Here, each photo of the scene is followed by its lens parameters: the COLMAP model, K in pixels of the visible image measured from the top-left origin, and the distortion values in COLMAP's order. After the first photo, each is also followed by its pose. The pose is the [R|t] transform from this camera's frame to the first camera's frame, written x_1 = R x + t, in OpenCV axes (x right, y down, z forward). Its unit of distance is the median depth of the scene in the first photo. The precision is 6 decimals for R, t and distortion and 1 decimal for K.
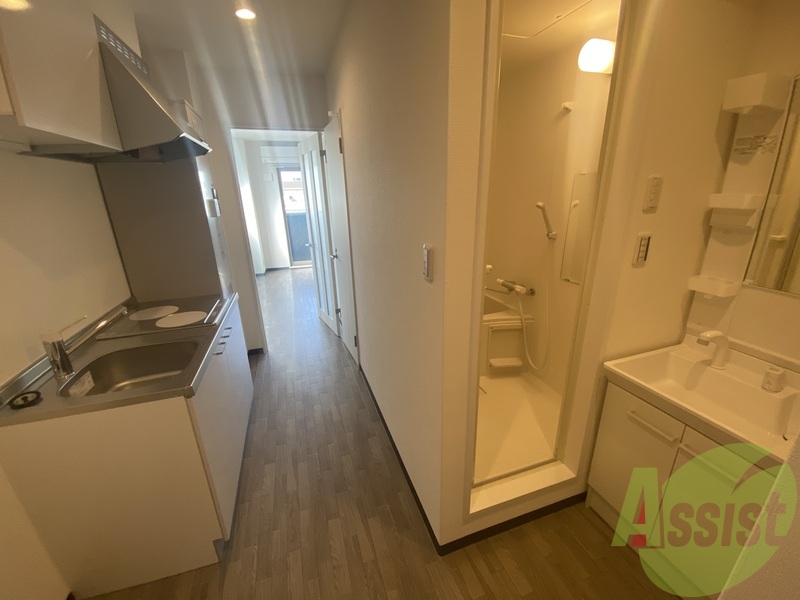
lens RADIAL K [[326.9, 0, 400.7], [0, 326.9, 300.4], [0, 0, 1]] dist [-0.000765, -0.007929]
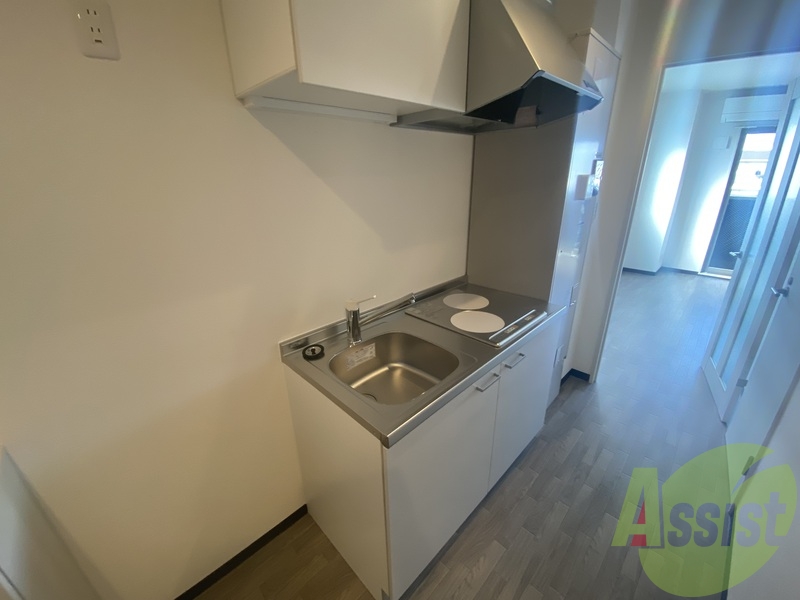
lens RADIAL K [[326.9, 0, 407.6], [0, 326.9, 298.8], [0, 0, 1]] dist [-0.000765, -0.007929]
pose [[0.450170, 0.333523, -0.828317, -0.071809], [-0.274579, 0.934385, 0.227005, -0.127009], [0.849678, 0.125248, 0.512211, 0.383213]]
